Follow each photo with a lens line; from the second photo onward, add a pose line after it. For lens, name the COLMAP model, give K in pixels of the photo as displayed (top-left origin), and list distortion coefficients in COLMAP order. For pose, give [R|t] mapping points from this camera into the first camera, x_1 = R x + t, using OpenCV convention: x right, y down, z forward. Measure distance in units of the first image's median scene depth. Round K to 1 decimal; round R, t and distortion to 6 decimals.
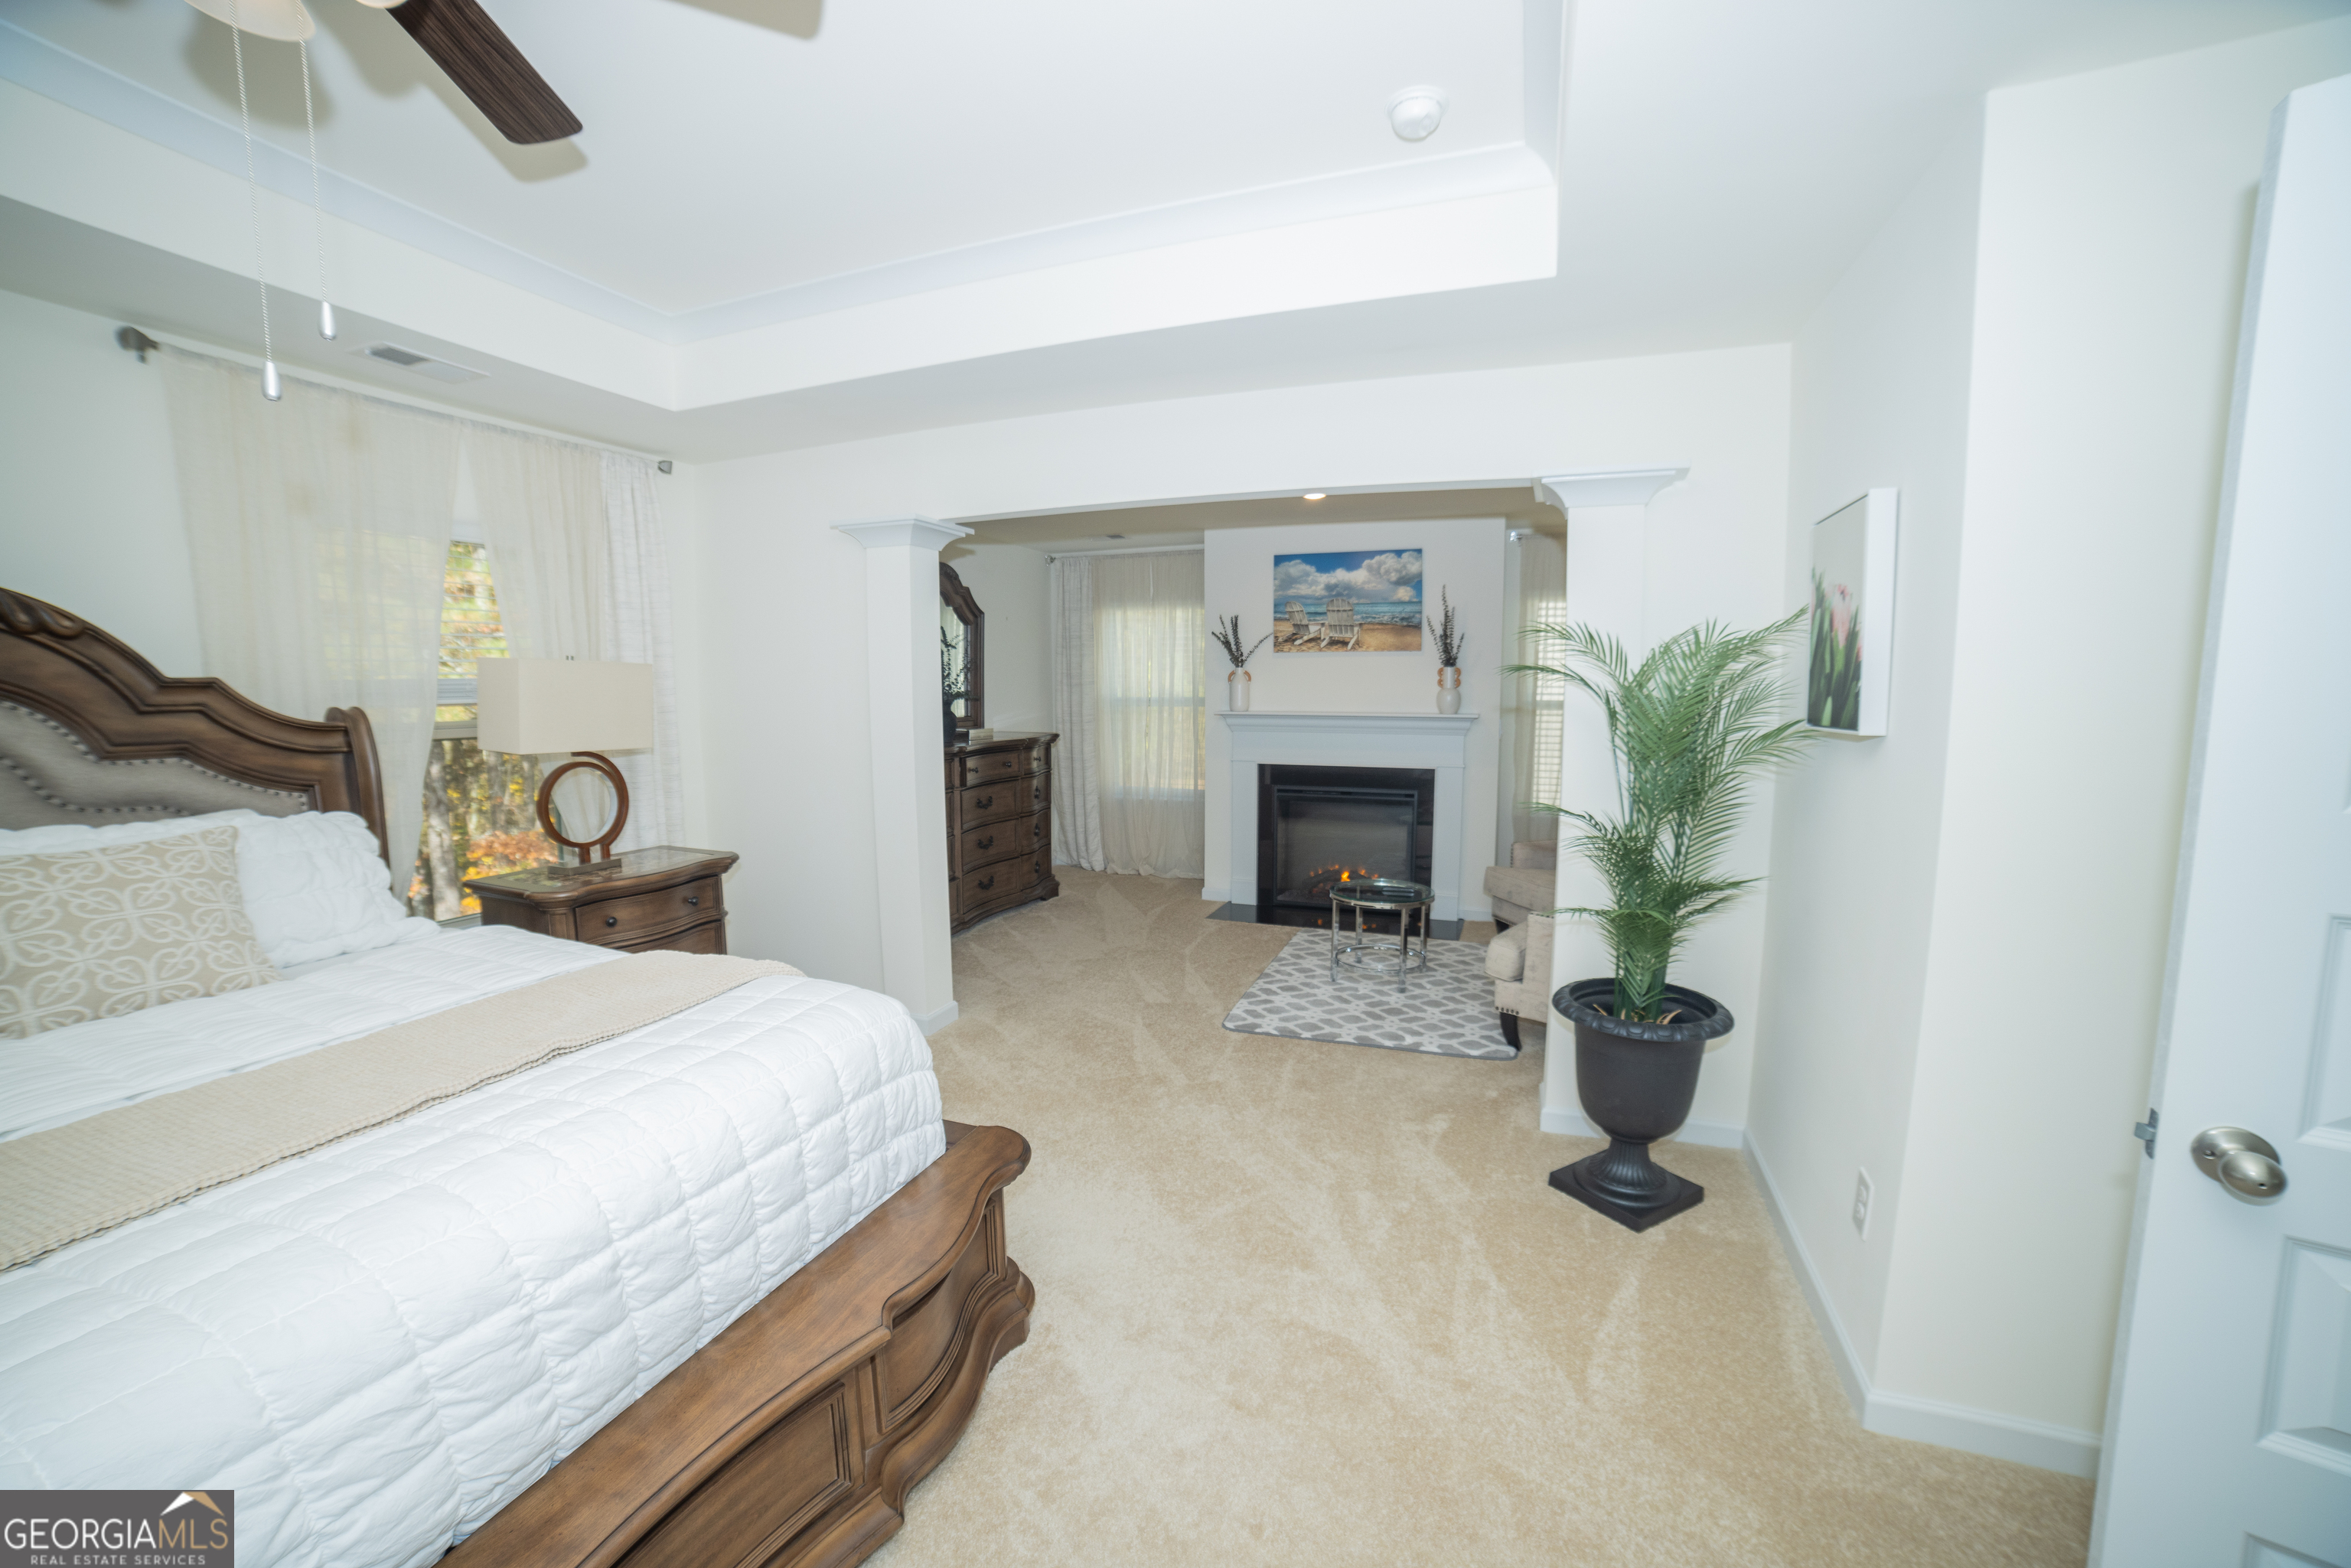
lens RADIAL K [[936.1, 0, 1170.4], [0, 936.1, 788.6], [0, 0, 1]] dist [-0.106301, 0.035353]
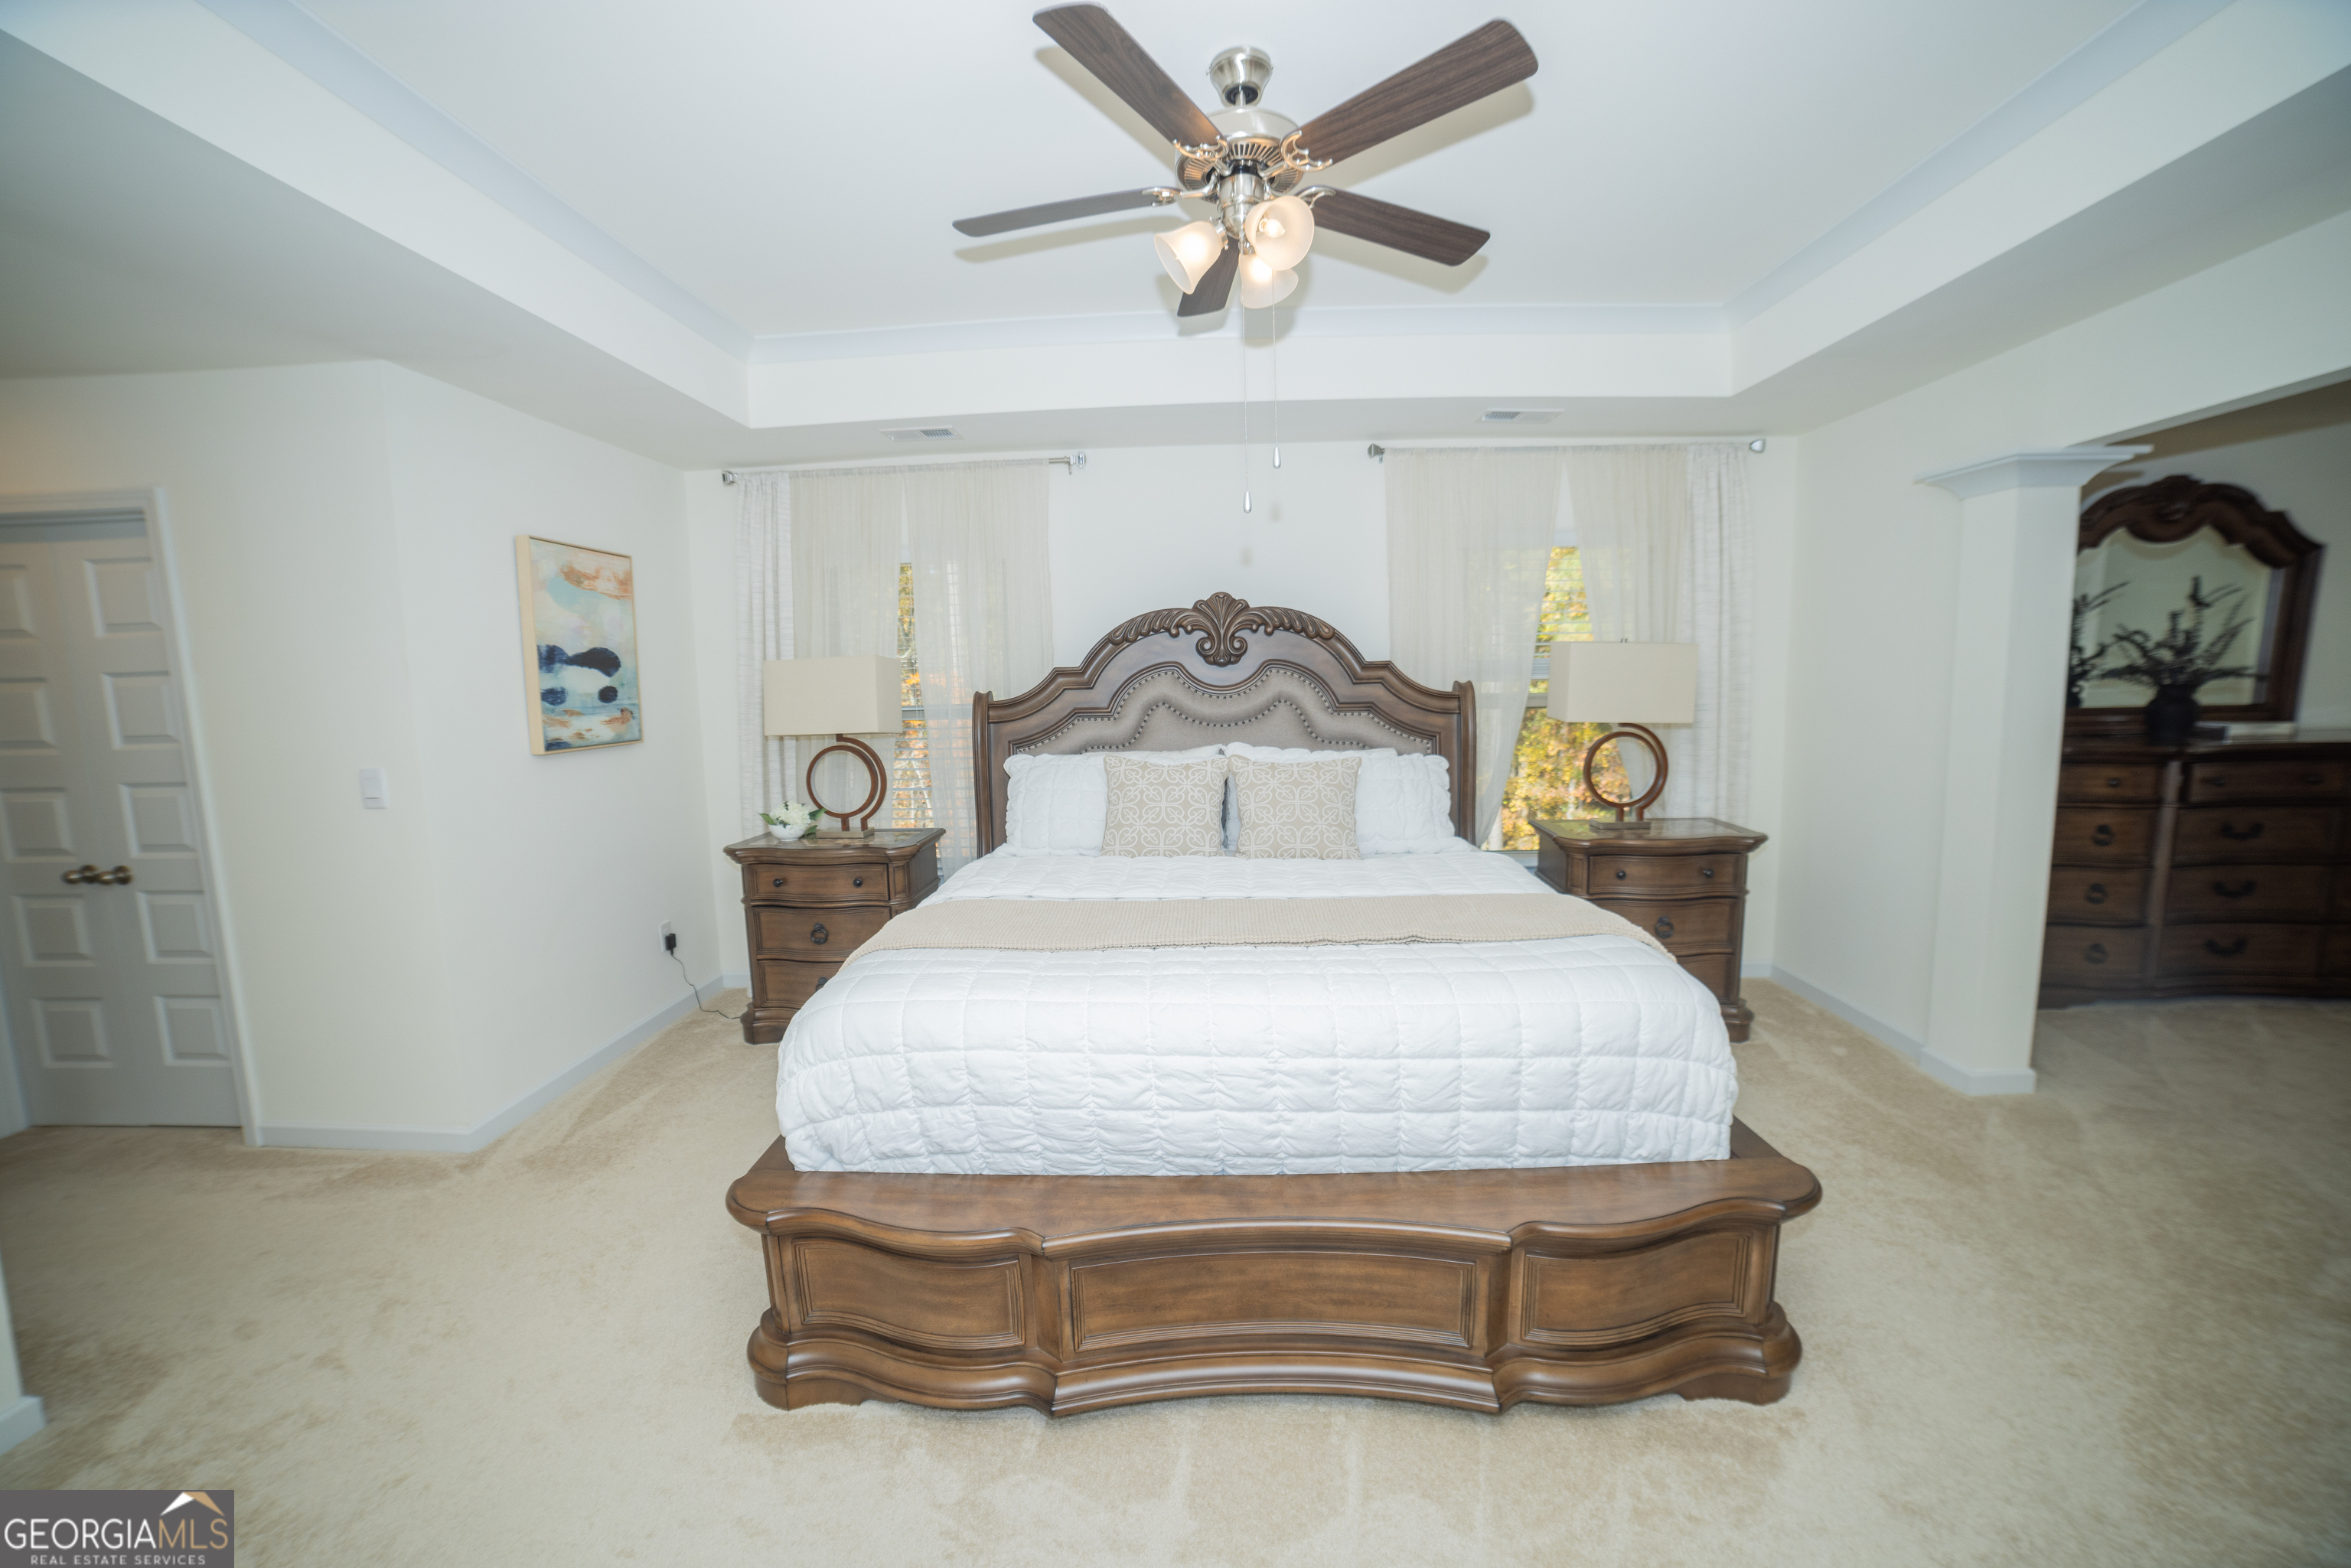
lens RADIAL K [[936.1, 0, 1170.4], [0, 936.1, 788.6], [0, 0, 1]] dist [-0.106301, 0.035353]
pose [[0.316463, 0.109988, -0.942207, 0.189669], [-0.080576, 0.992782, 0.088828, -0.010837], [0.945176, 0.047808, 0.323042, 0.064648]]
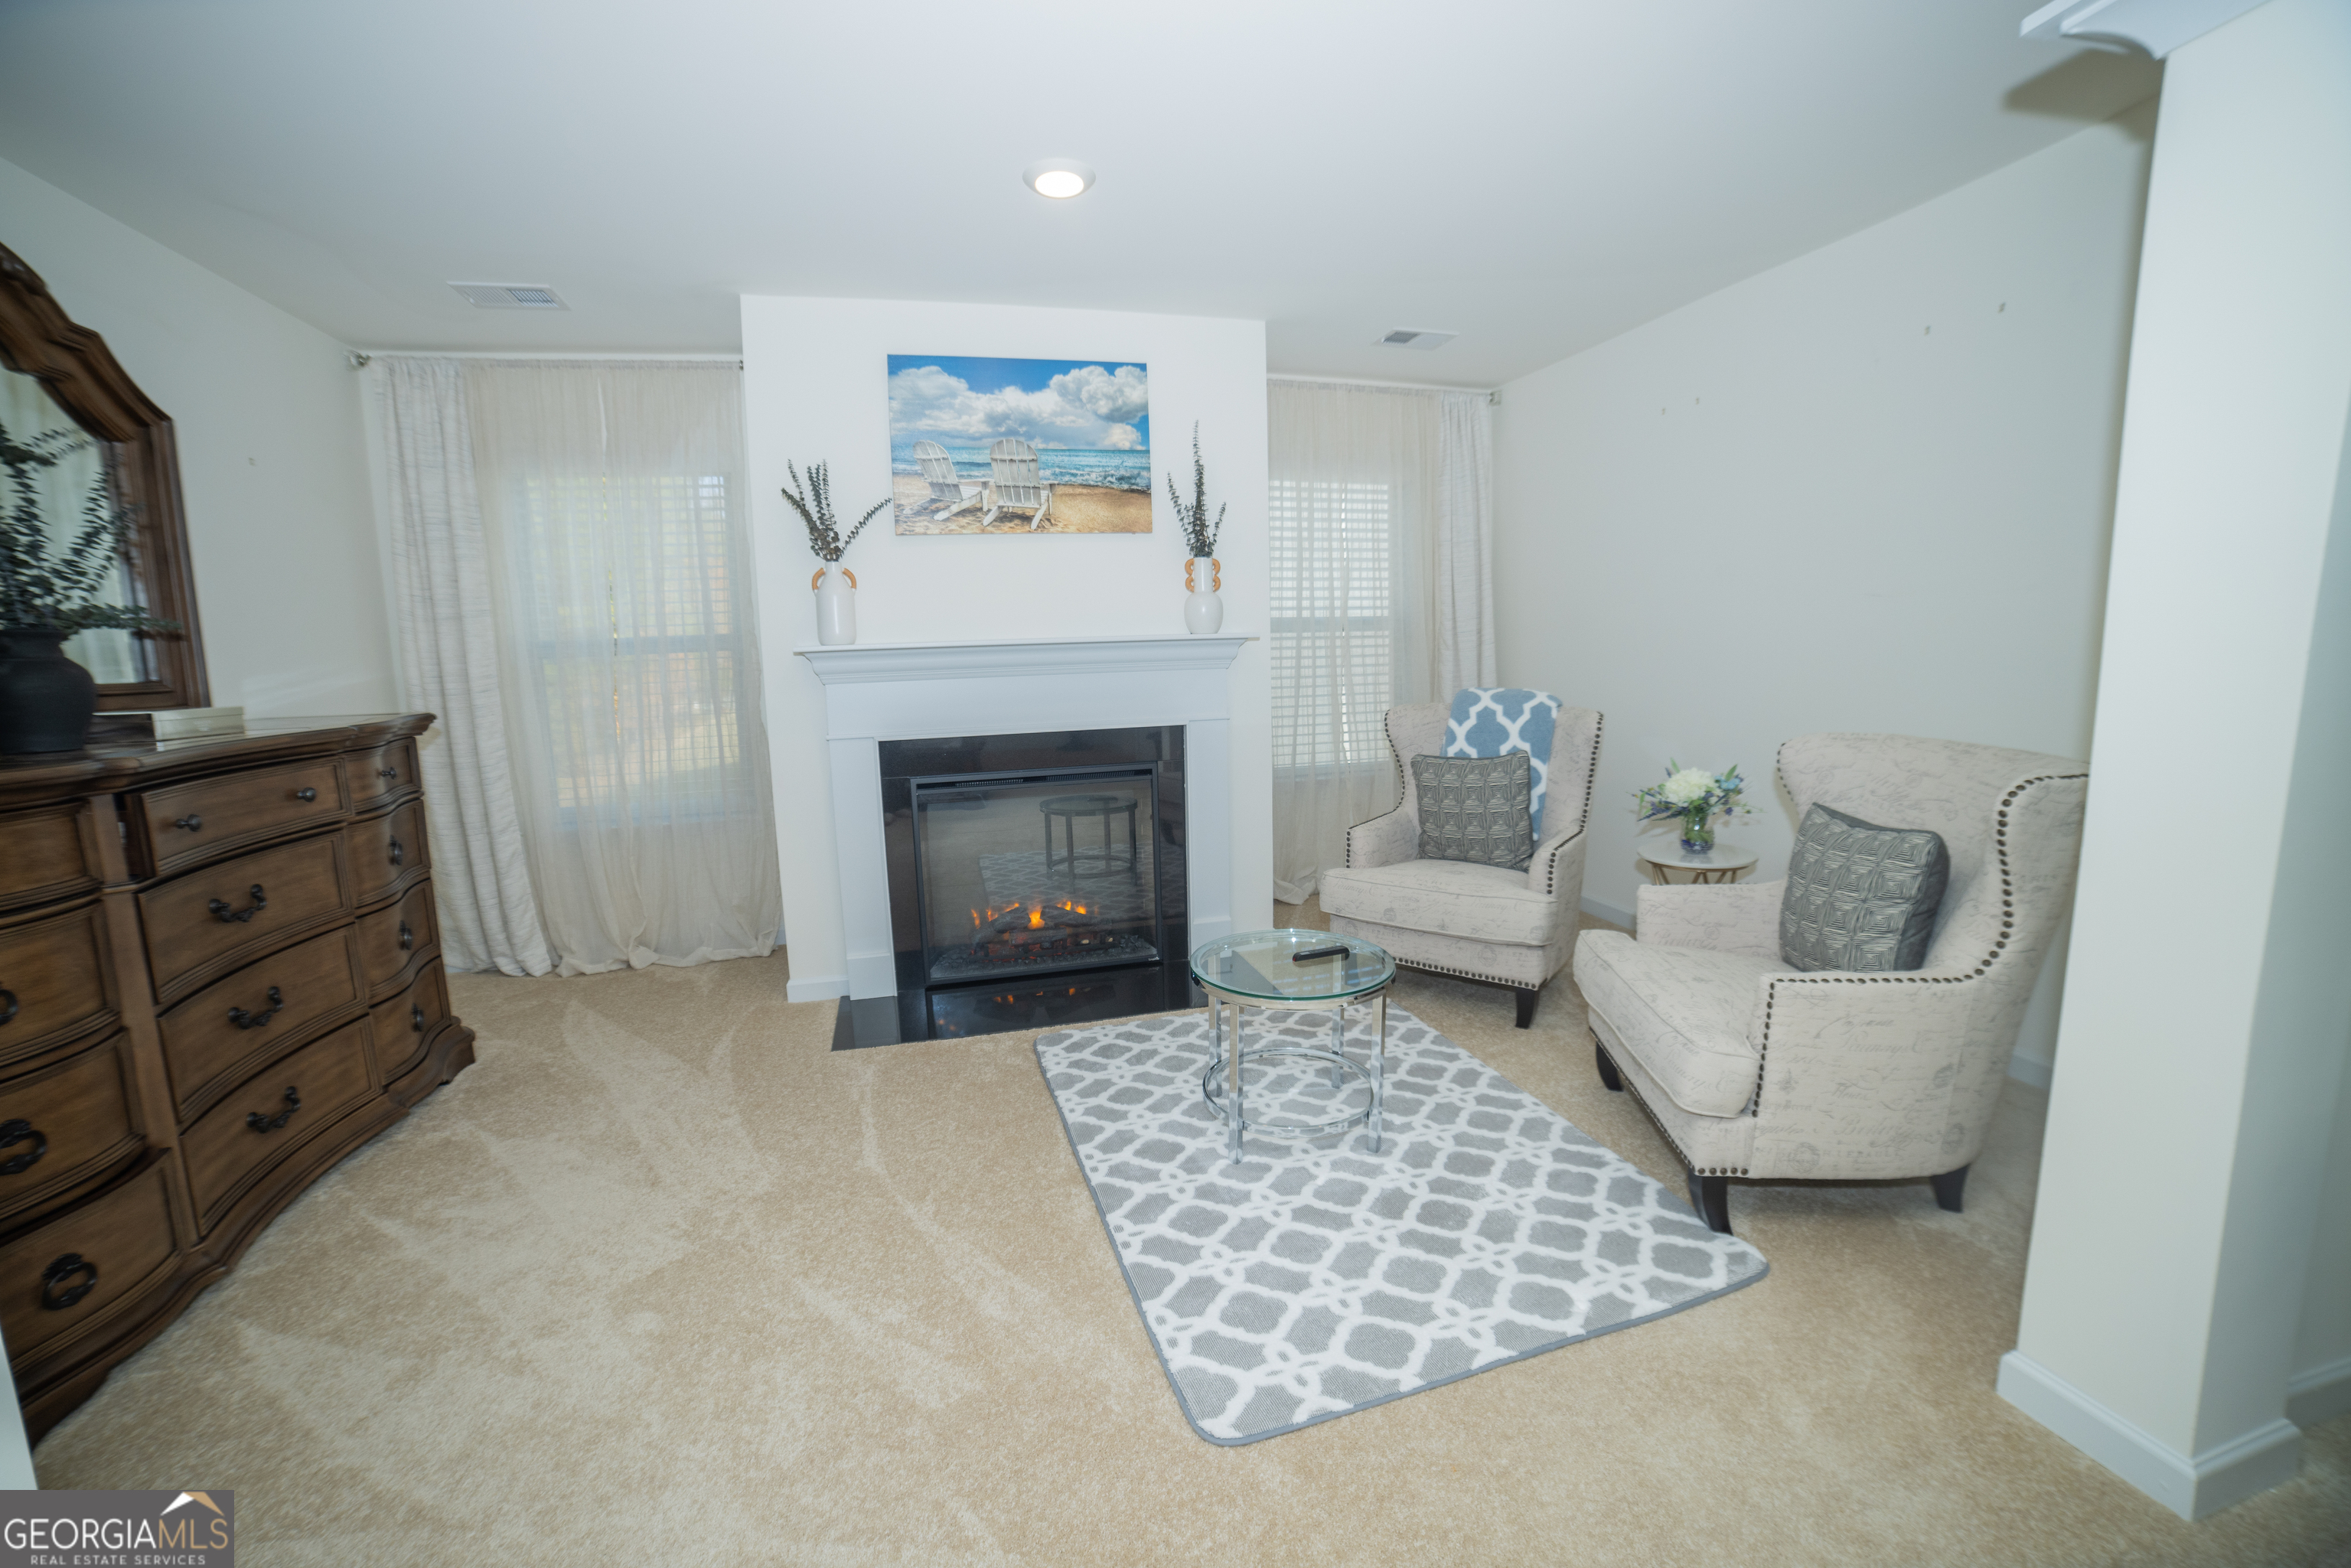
lens RADIAL K [[942.6, 0, 1161.4], [0, 942.6, 769.8], [0, 0, 1]] dist [-0.102218, 0.033108]
pose [[0.809673, -0.100009, 0.578298, -0.127433], [0.092840, 0.994793, 0.042051, -0.024866], [-0.579492, 0.019641, 0.814741, 0.658511]]
